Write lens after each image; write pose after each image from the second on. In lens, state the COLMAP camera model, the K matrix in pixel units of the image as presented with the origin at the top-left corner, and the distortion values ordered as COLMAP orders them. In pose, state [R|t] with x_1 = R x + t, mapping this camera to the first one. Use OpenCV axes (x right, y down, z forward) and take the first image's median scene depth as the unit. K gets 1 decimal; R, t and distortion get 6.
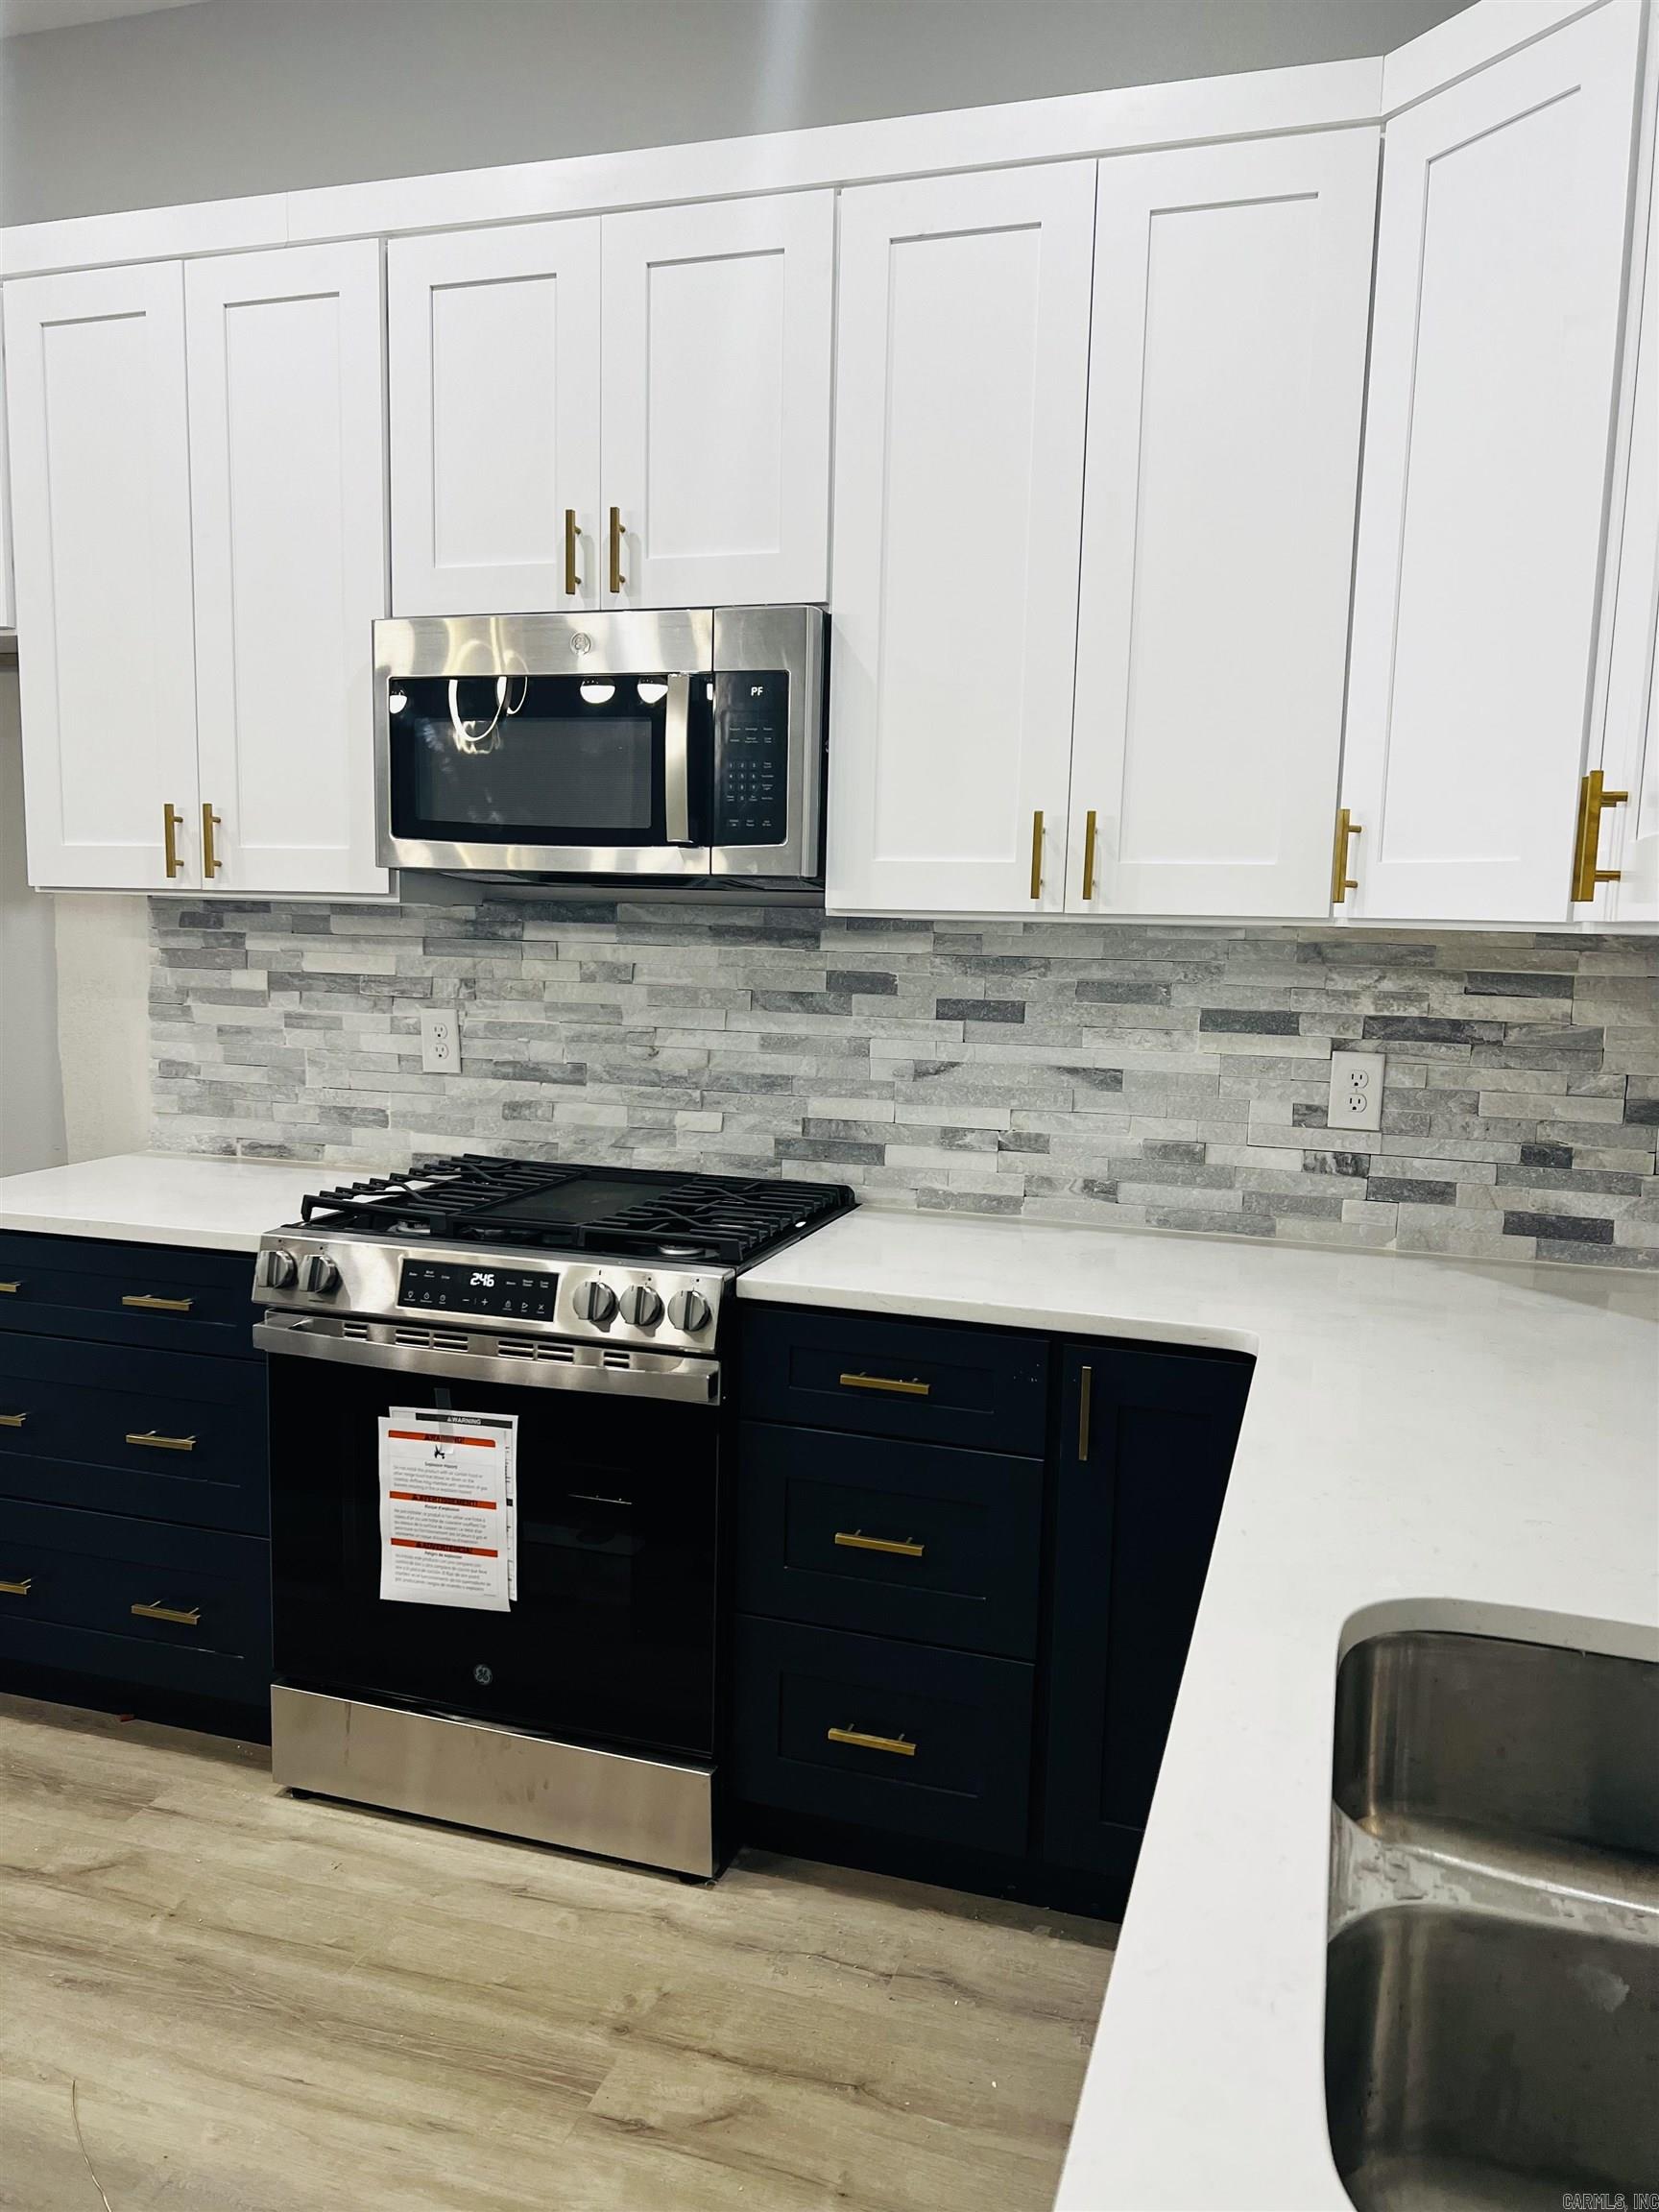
lens RADIAL K [[1657.8, 0, 806.3], [0, 1657.8, 1116.6], [0, 0, 1]] dist [0.069358, -0.073379]
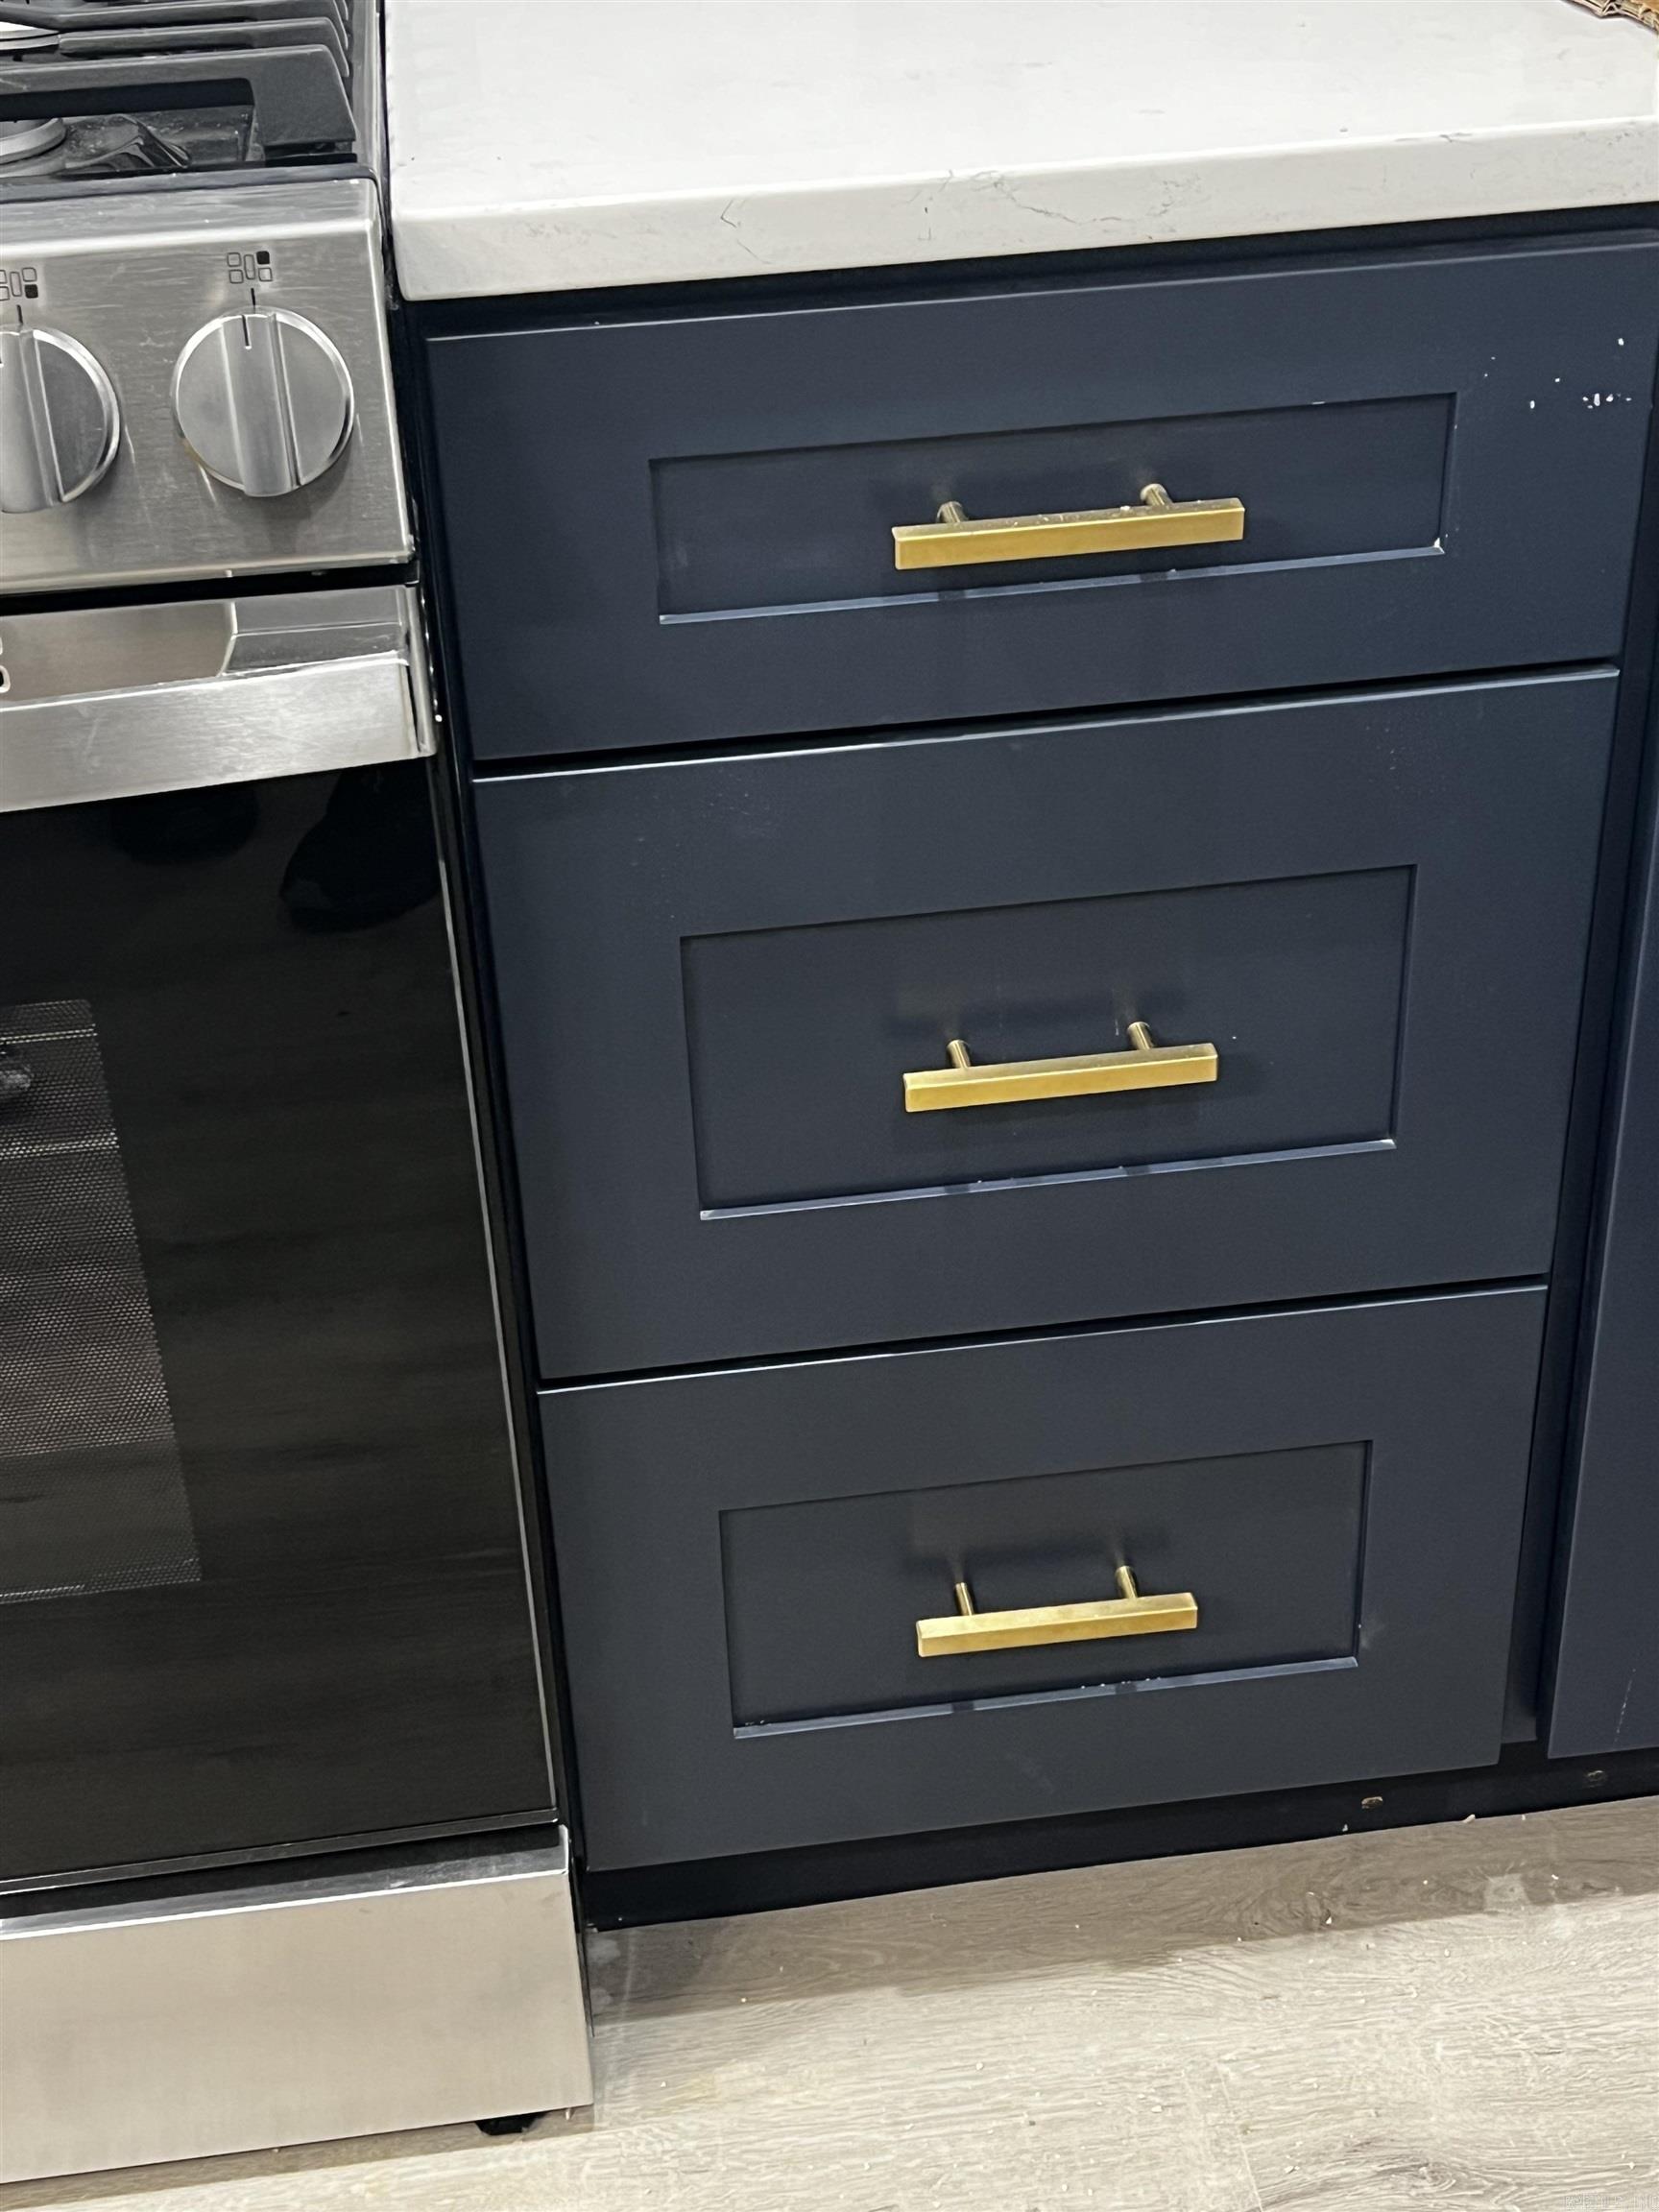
lens RADIAL K [[3032.8, 0, 823.3], [0, 3032.8, 1114.2], [0, 0, 1]] dist [0.036422, 0.000000]
pose [[0.901188, -0.277979, 0.332547, -0.144137], [0.116217, 0.894129, 0.432466, 0.028075], [-0.417557, -0.351085, 0.838084, 0.497426]]
